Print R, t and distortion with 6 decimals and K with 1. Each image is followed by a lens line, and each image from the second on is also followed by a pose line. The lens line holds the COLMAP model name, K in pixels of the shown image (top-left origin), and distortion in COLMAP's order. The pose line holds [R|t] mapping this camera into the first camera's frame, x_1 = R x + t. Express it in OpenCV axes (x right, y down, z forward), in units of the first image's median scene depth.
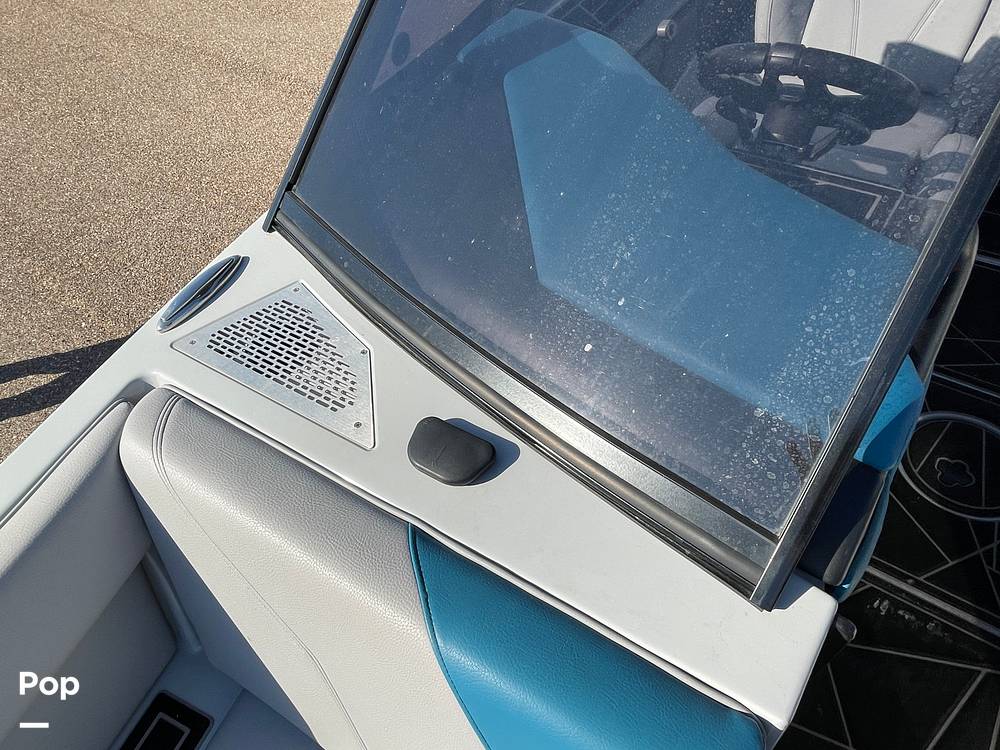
lens RADIAL K [[614.3, 0, 492.0], [0, 614.3, 391.9], [0, 0, 1]] dist [-0.003509, -0.001699]
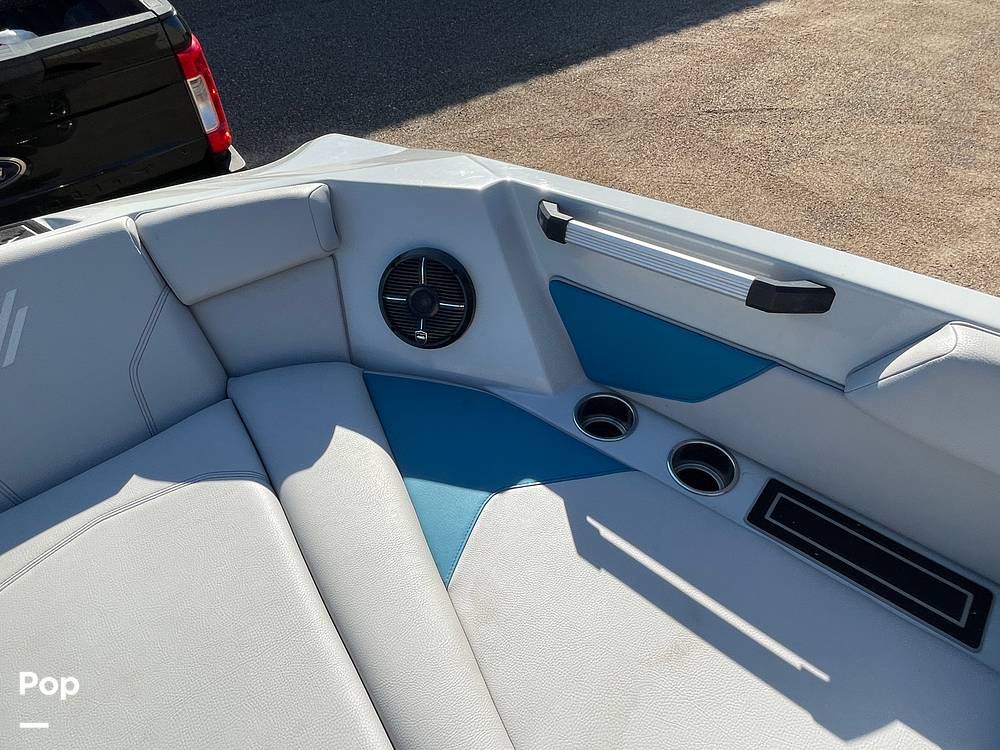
lens RADIAL K [[614.3, 0, 494.3], [0, 614.3, 389.4], [0, 0, 1]] dist [-0.003509, -0.001699]
pose [[-0.256074, 0.785087, -0.563972, -0.037213], [-0.715552, 0.238315, 0.656651, 0.236558], [0.649931, 0.571703, 0.500745, -0.111508]]
